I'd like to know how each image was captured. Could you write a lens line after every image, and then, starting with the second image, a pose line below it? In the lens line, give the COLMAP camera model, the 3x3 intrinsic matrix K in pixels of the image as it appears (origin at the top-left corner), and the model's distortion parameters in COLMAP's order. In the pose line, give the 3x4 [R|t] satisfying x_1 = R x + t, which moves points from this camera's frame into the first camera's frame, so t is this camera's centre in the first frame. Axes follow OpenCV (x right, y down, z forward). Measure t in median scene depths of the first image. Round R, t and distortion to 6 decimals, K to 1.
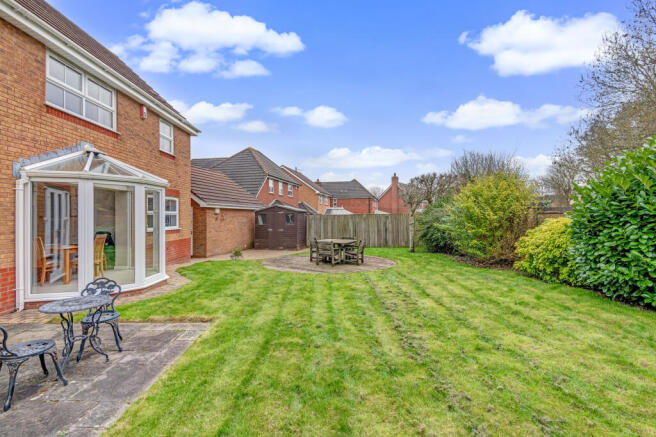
lens RADIAL K [[299.5, 0, 328.0], [0, 299.5, 218.5], [0, 0, 1]] dist [-0.001040, -0.000257]
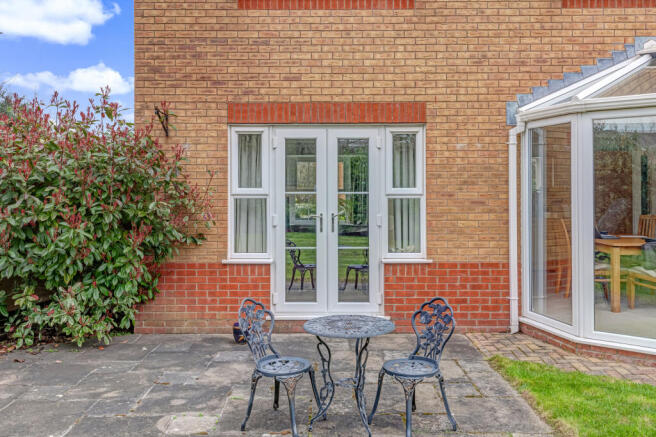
lens RADIAL K [[589.4, 0, 328.2], [0, 589.4, 186.7], [0, 0, 1]] dist [0.049302, -0.003436]
pose [[-0.022326, 0.003953, -0.999743, 0.247785], [-0.006849, 0.999968, 0.004107, -0.007417], [0.999727, 0.006939, -0.022298, 0.617371]]
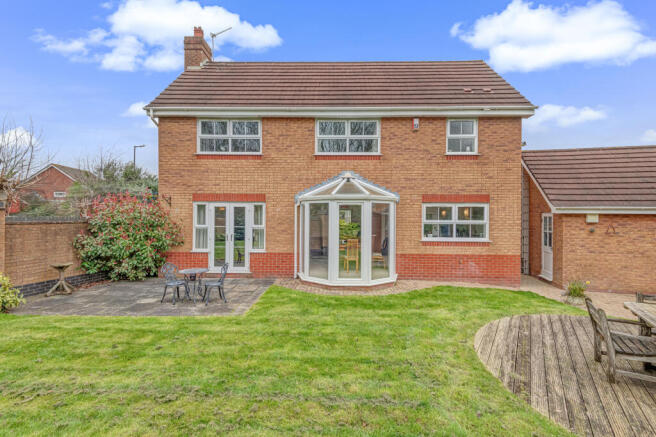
lens RADIAL K [[304.7, 0, 328.0], [0, 304.7, 218.5], [0, 0, 1]] dist [0.025774, 0.000013]
pose [[-0.035803, 0.015680, -0.999236, 0.743495], [-0.014391, 0.999765, 0.016204, -0.074365], [0.999255, 0.014960, -0.035569, 1.223495]]
